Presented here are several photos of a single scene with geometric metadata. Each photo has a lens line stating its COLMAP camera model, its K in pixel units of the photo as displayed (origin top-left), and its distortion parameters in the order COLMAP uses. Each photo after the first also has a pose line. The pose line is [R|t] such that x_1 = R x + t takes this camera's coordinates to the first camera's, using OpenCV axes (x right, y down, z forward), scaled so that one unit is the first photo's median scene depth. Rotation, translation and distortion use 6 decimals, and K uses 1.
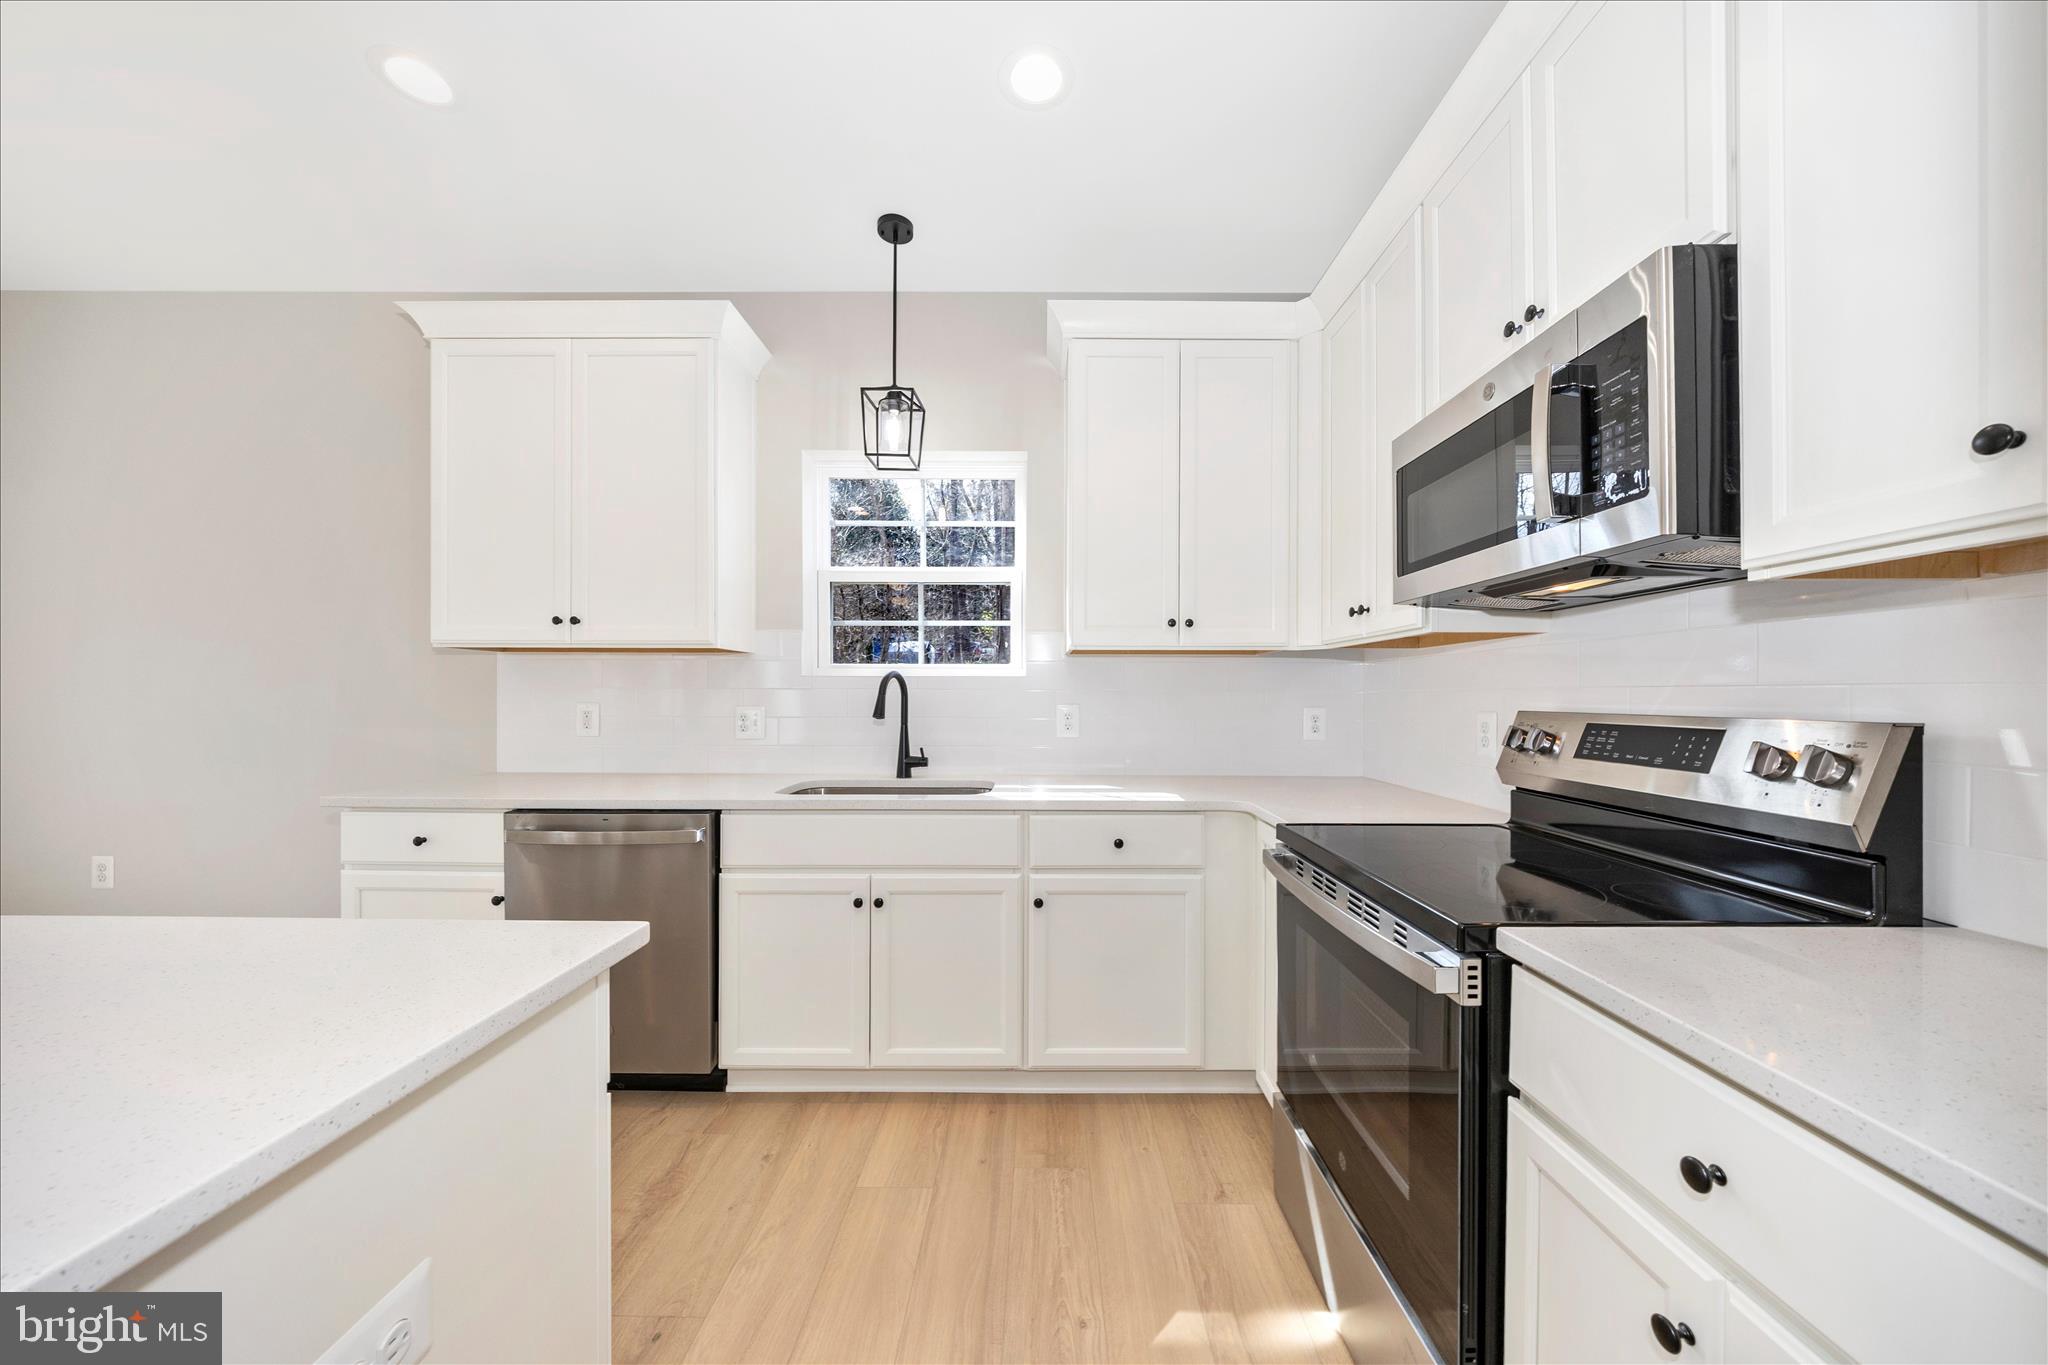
lens RADIAL K [[703.7, 0, 1056.4], [0, 703.7, 694.3], [0, 0, 1]] dist [-0.000731, -0.000037]
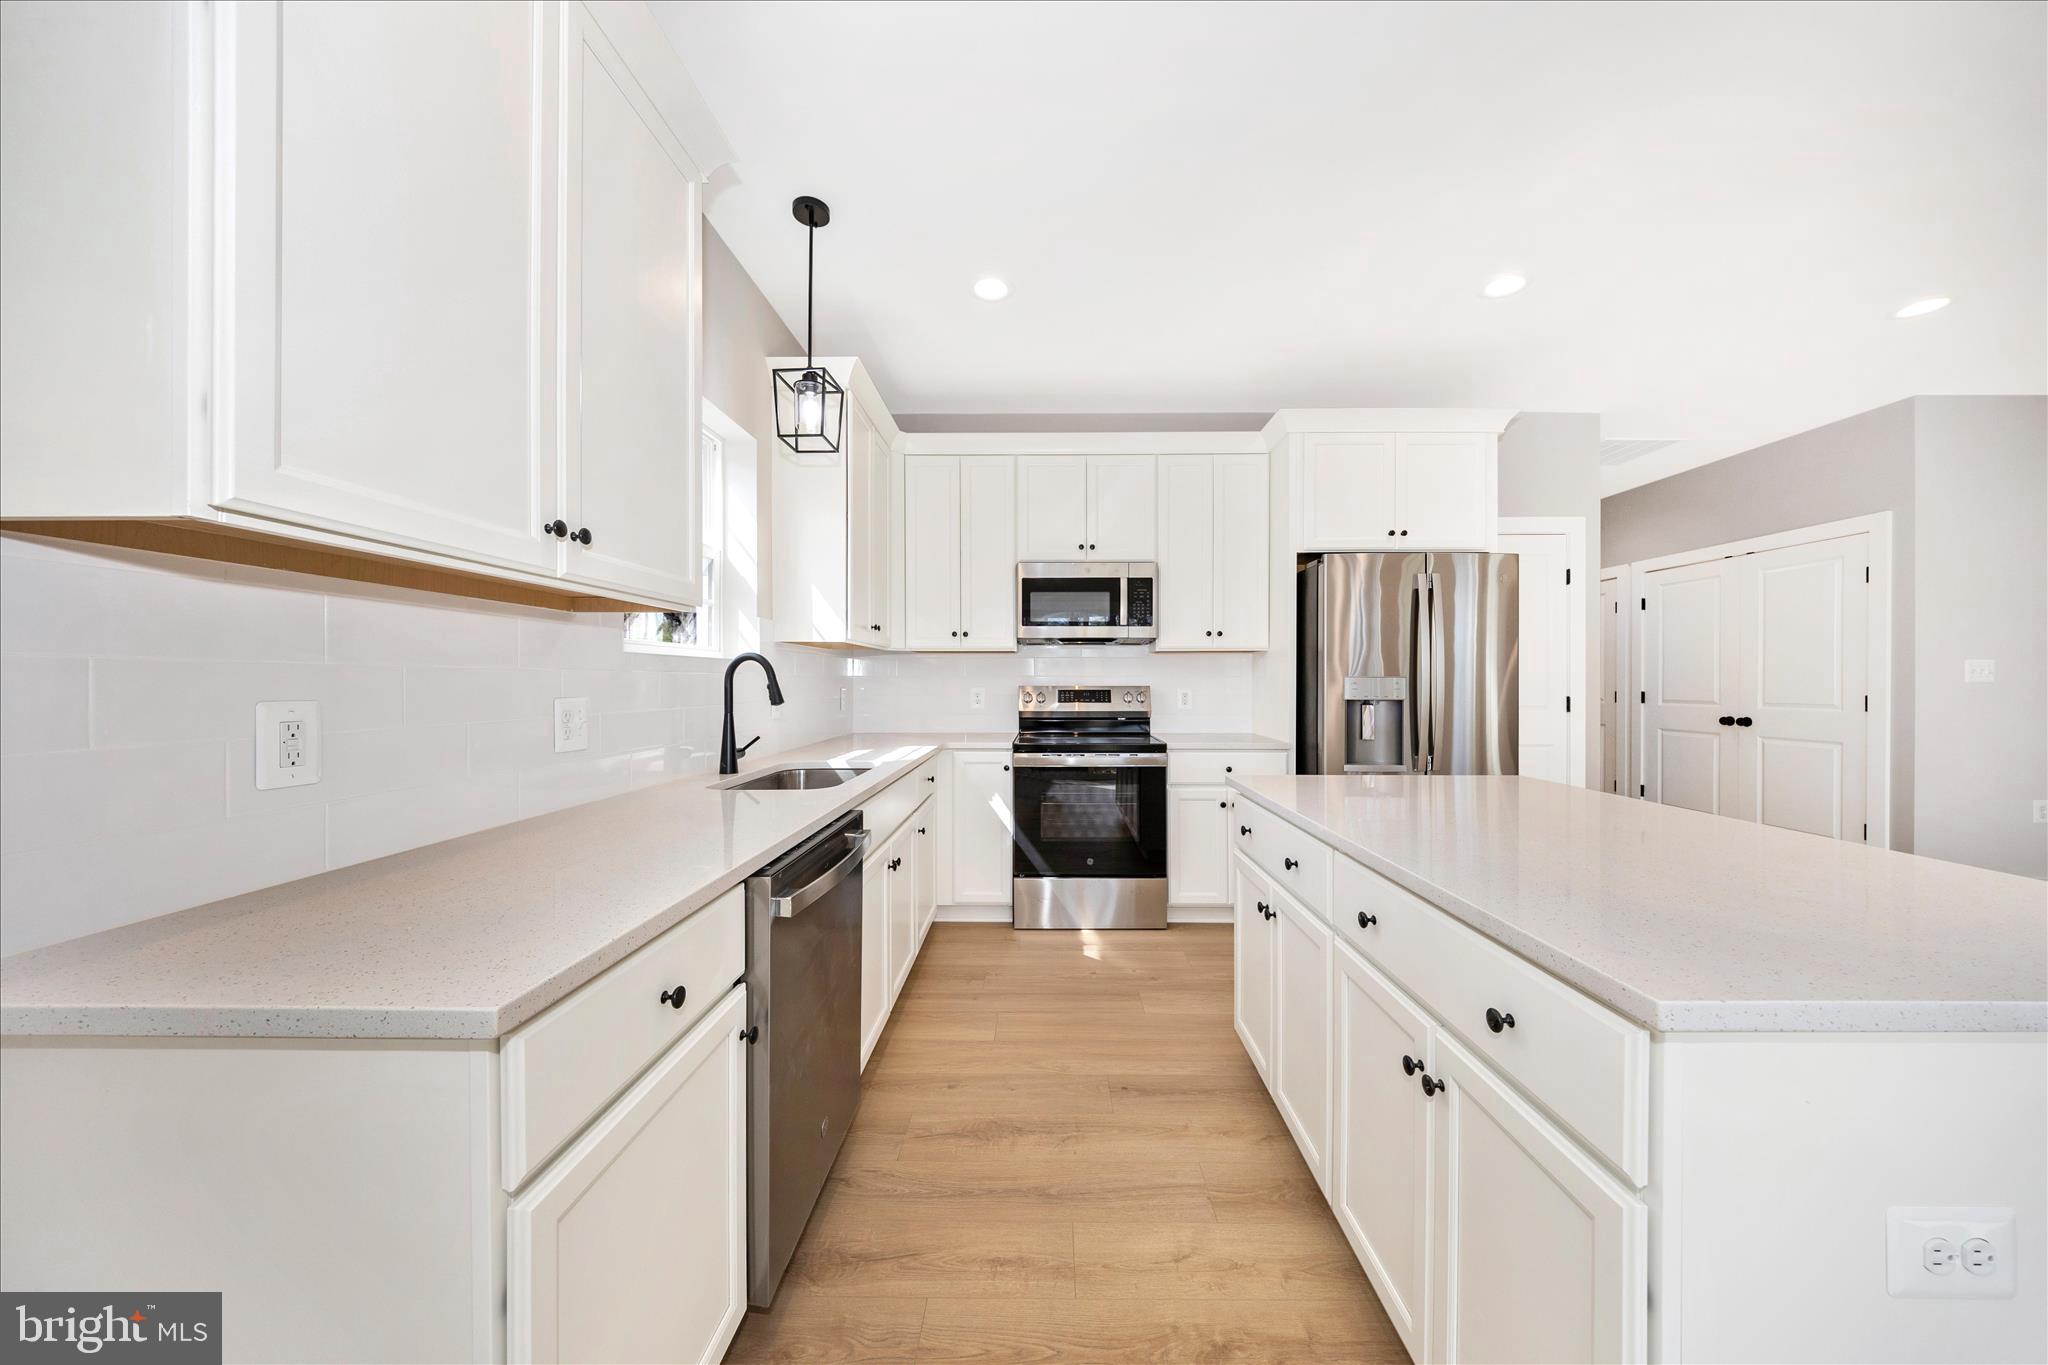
lens RADIAL K [[686.9, 0, 1029.5], [0, 686.9, 678.8], [0, 0, 1]] dist [-0.001122, -0.000093]
pose [[0.018652, -0.000727, 0.999826, -1.594240], [-0.002522, 0.999997, 0.000774, -0.002347], [-0.999823, -0.002536, 0.018650, 0.896785]]
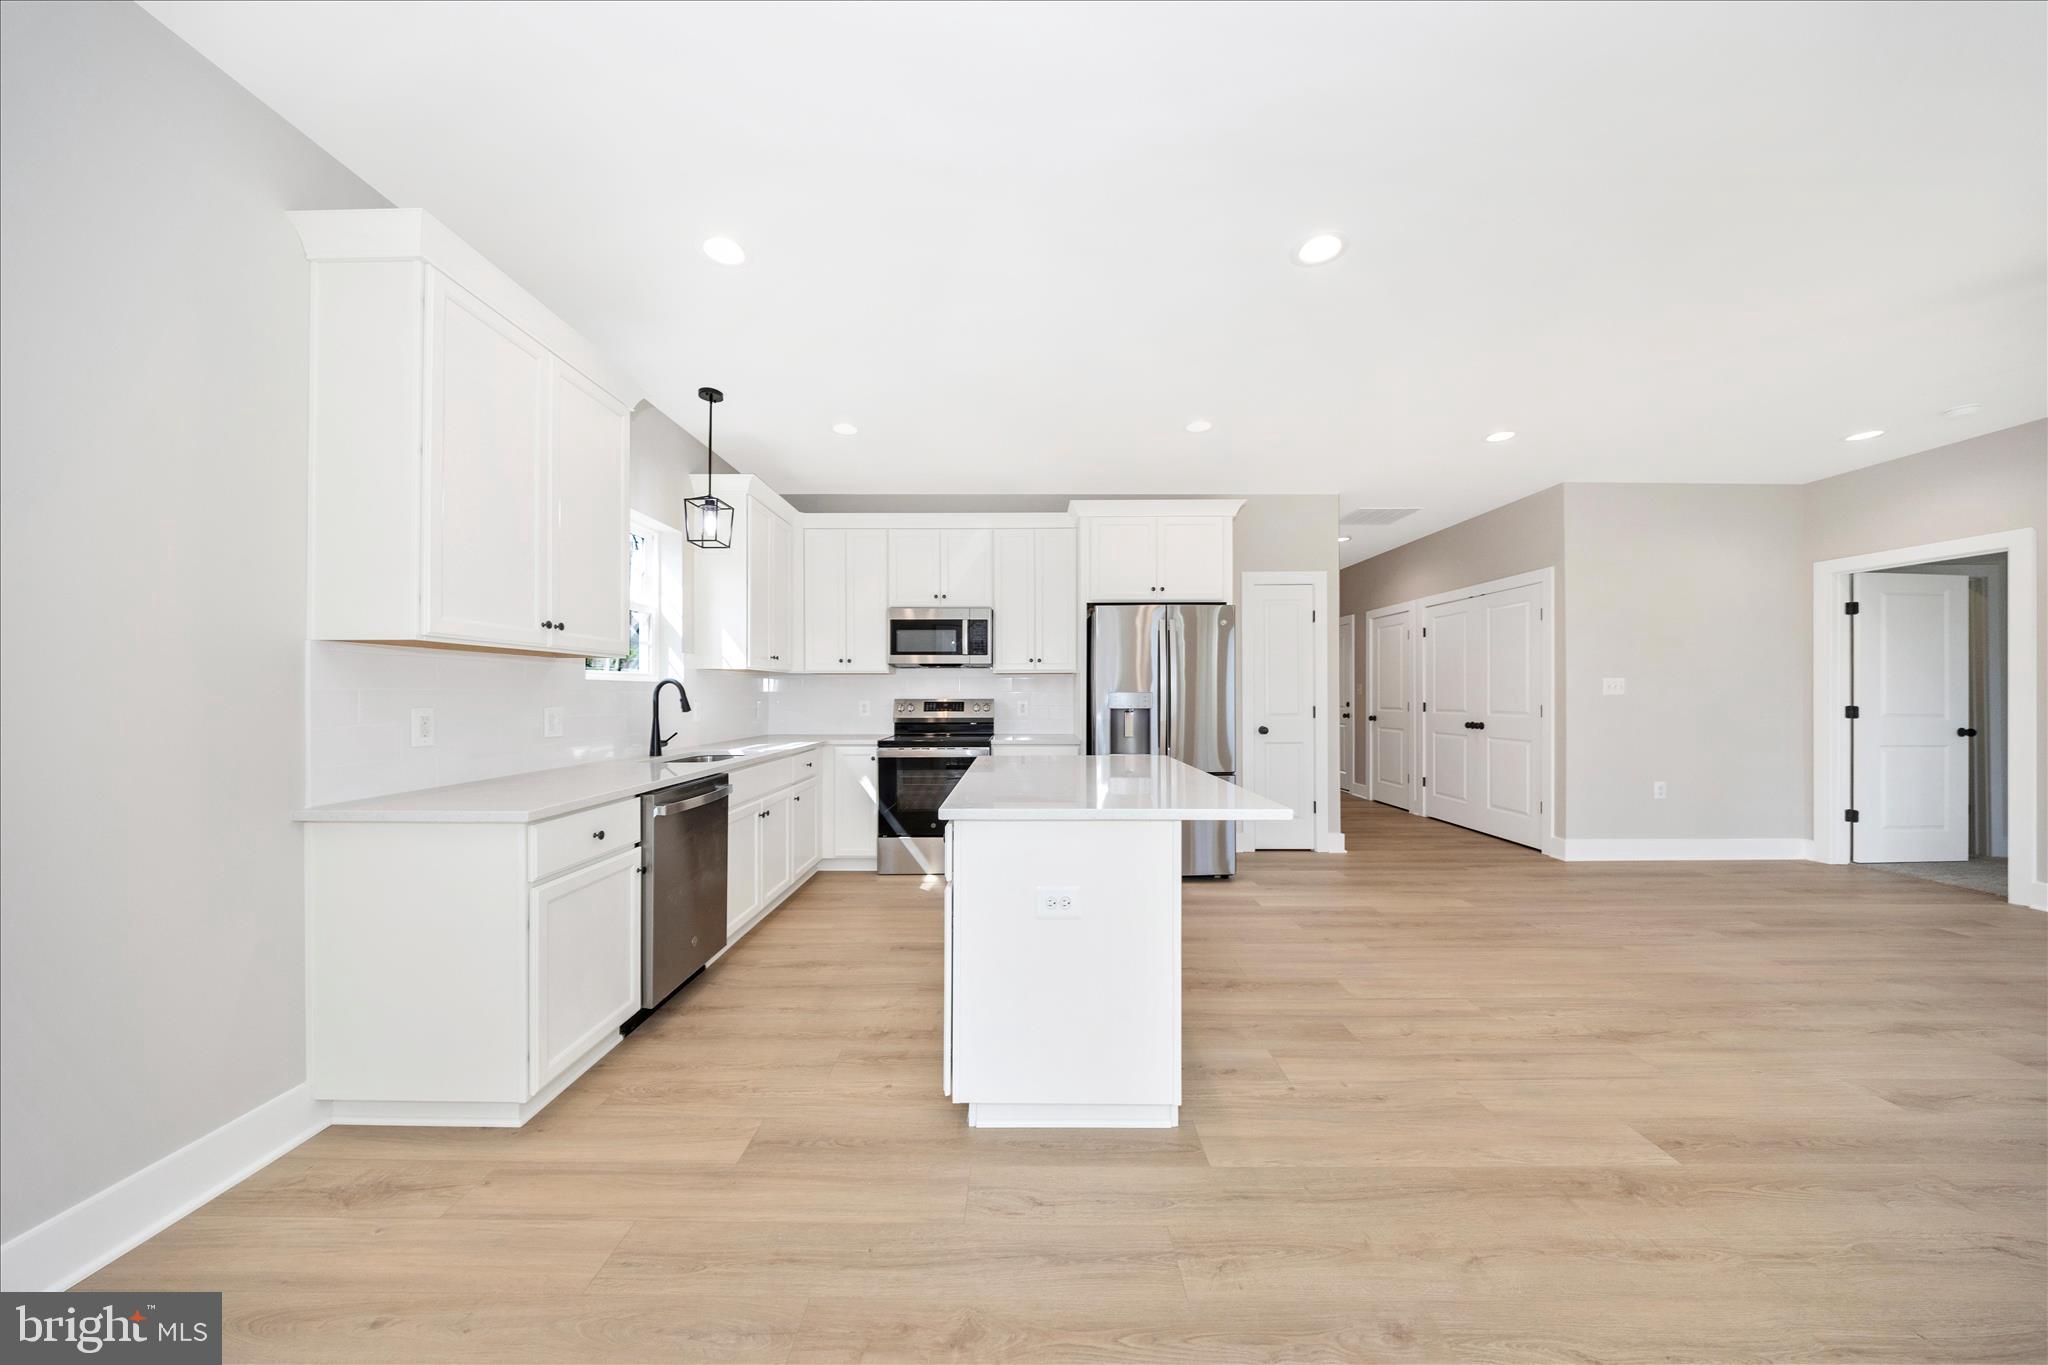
lens RADIAL K [[675.5, 0, 1029.7], [0, 675.5, 686.5], [0, 0, 1]] dist [-0.004571, -0.000087]
pose [[-0.009286, 0.006881, 0.999933, -2.291076], [-0.000681, 0.999976, -0.006888, -0.011696], [-0.999957, -0.000745, -0.009281, 0.416358]]
